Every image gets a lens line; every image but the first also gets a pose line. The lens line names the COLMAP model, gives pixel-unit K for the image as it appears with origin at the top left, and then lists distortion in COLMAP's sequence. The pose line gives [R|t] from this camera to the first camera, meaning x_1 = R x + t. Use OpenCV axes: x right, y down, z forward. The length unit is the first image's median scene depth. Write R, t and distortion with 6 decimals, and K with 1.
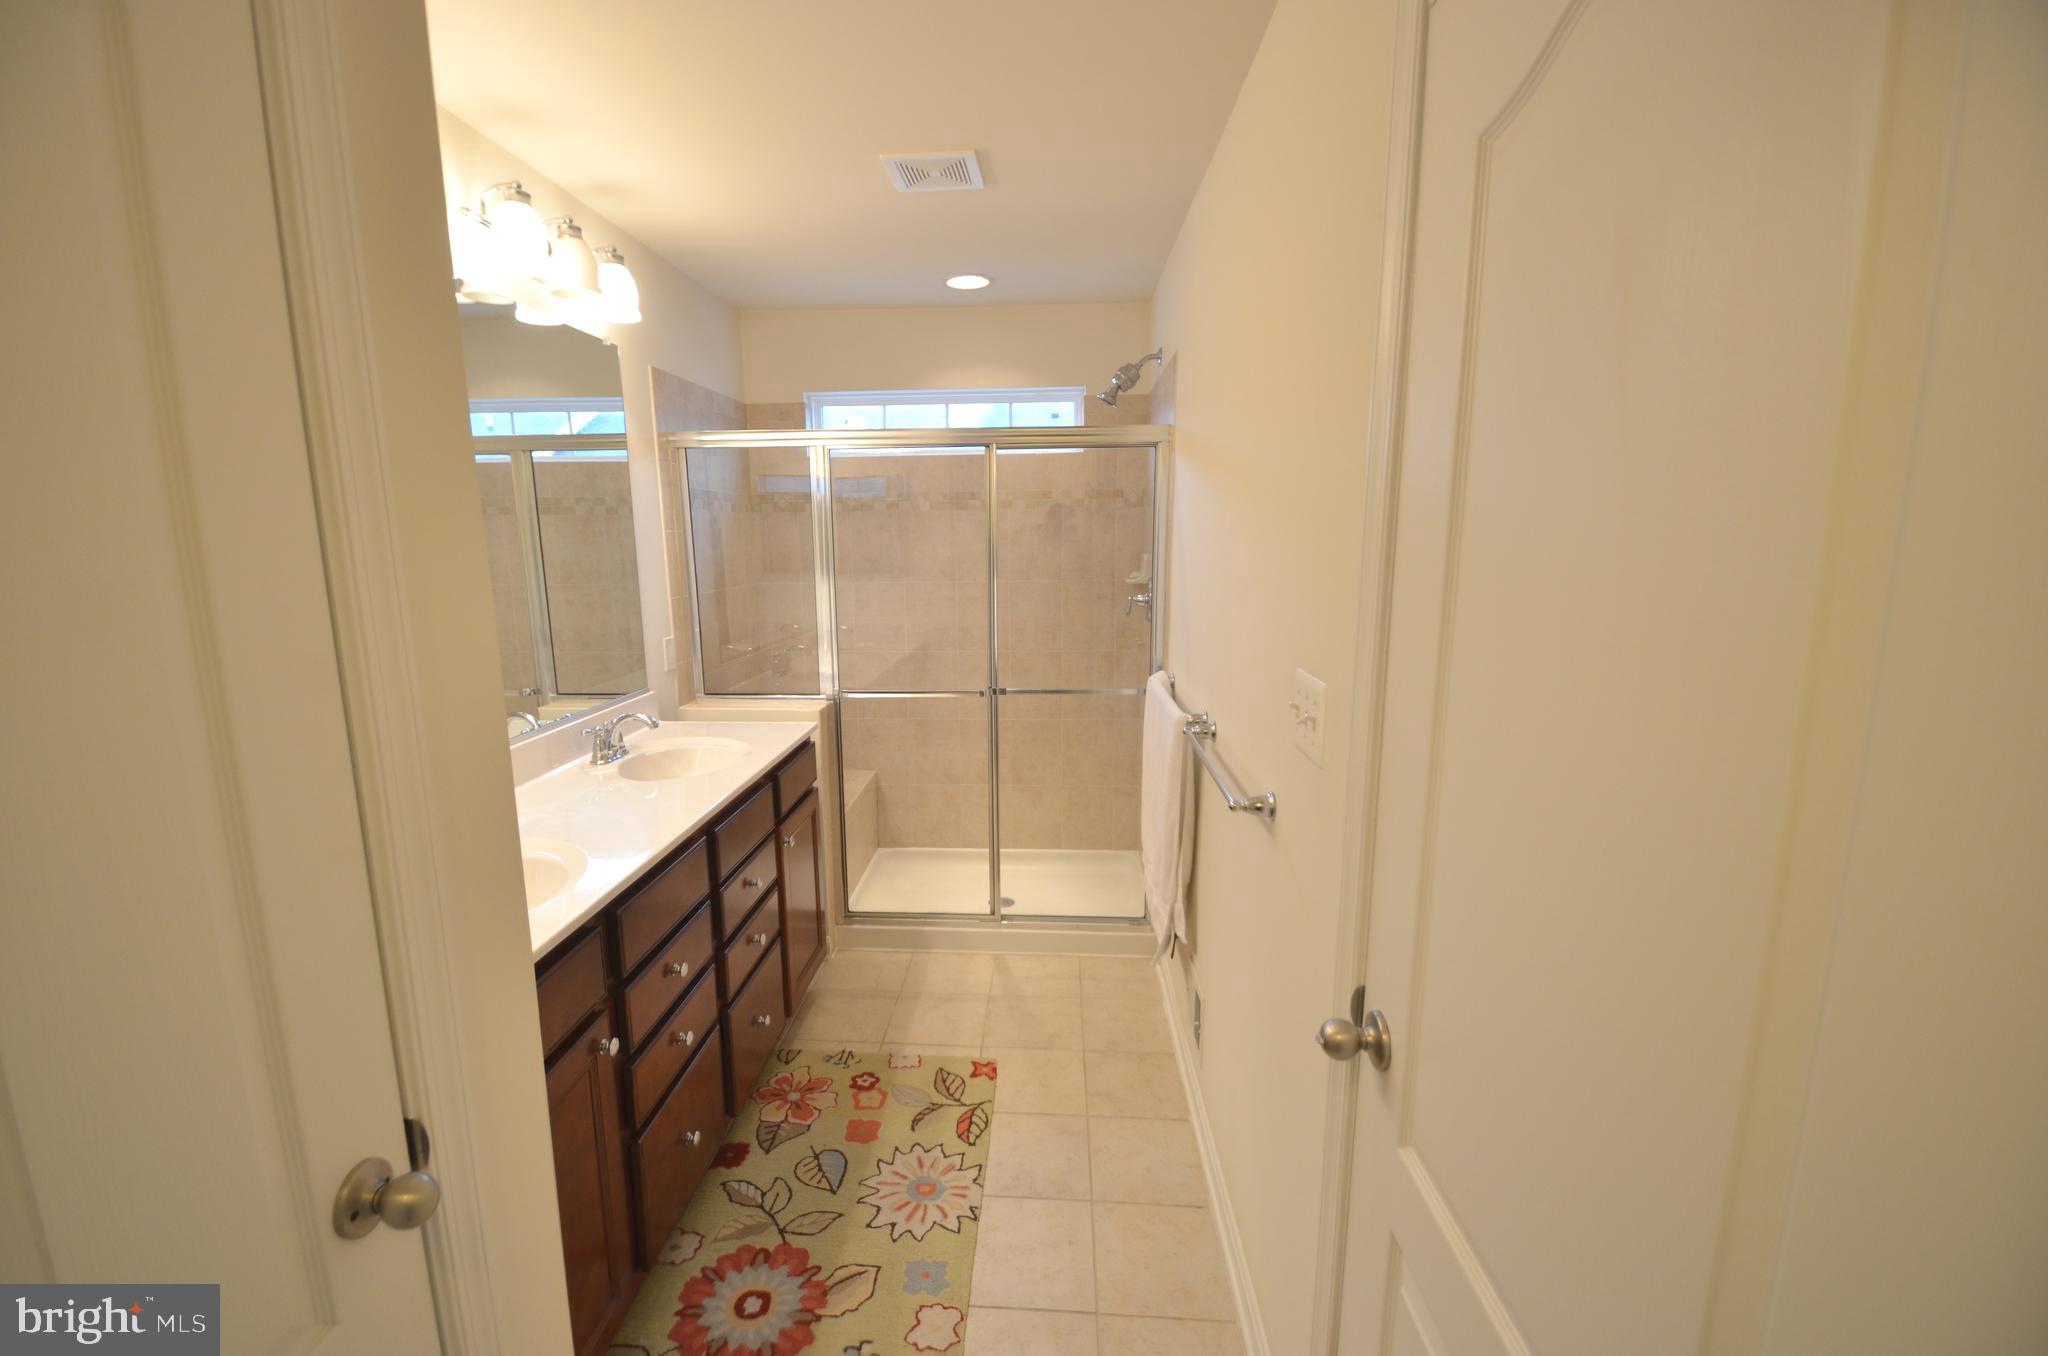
lens RADIAL K [[897.9, 0, 991.4], [0, 897.9, 697.2], [0, 0, 1]] dist [0.010815, -0.013183]
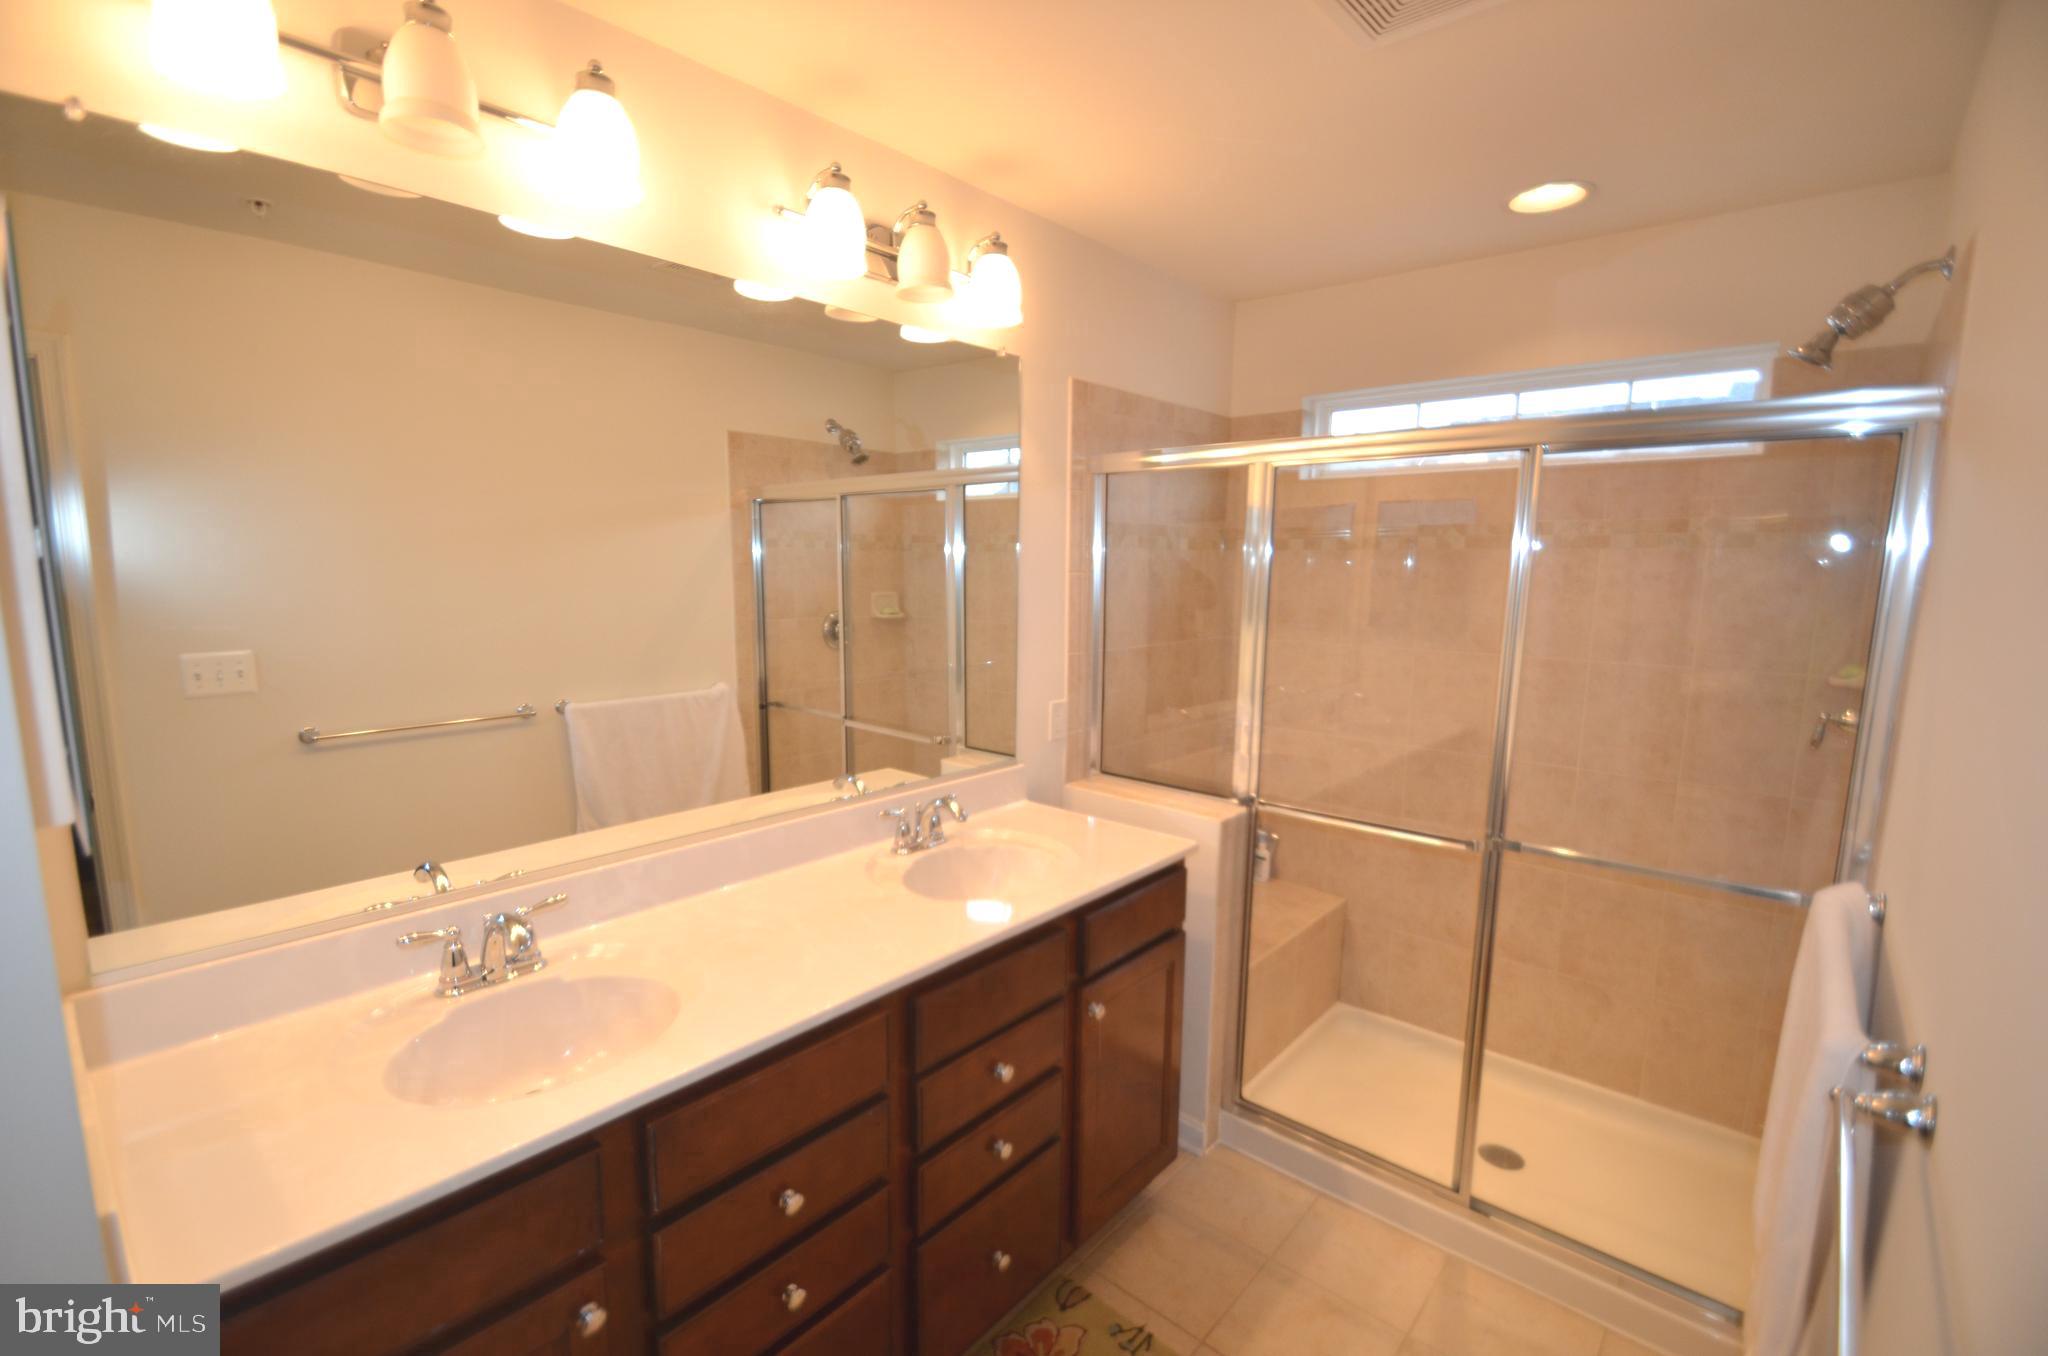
lens RADIAL K [[897.6, 0, 991.9], [0, 897.6, 697.3], [0, 0, 1]] dist [0.019077, -0.021929]
pose [[0.785450, 0.109443, -0.609172, 0.101560], [-0.127830, 0.991706, 0.013348, -0.074404], [0.605581, 0.067387, 0.792926, 0.304555]]
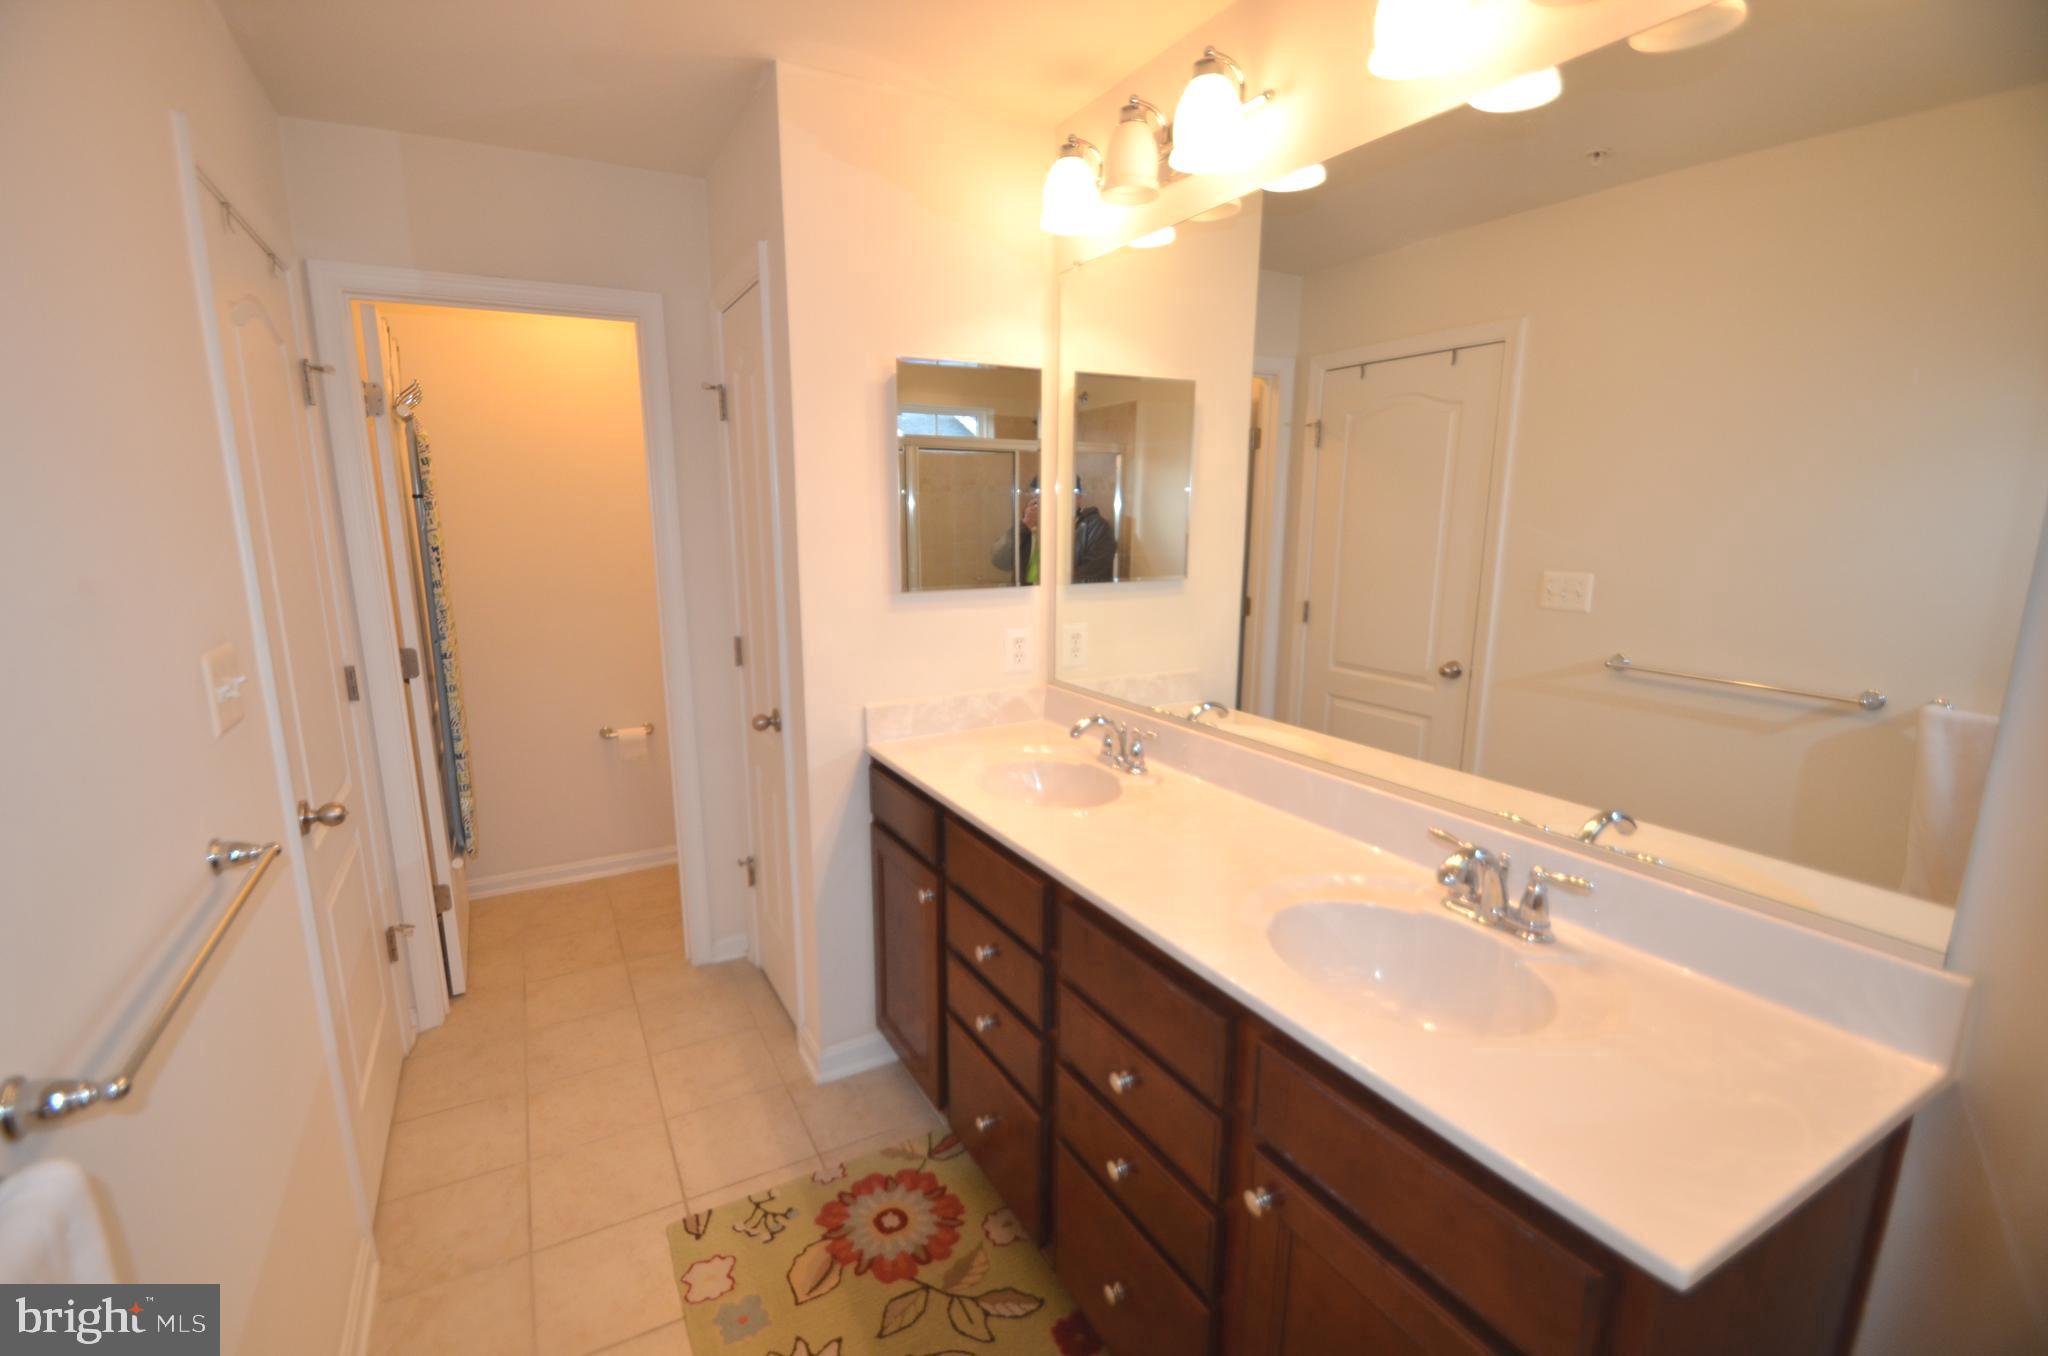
lens RADIAL K [[897.9, 0, 991.4], [0, 897.9, 697.2], [0, 0, 1]] dist [0.010815, -0.013183]
pose [[-0.848194, 0.114400, -0.517184, 0.069337], [-0.092840, 0.929175, 0.357792, -0.178272], [0.521485, 0.351493, -0.777500, 1.004289]]
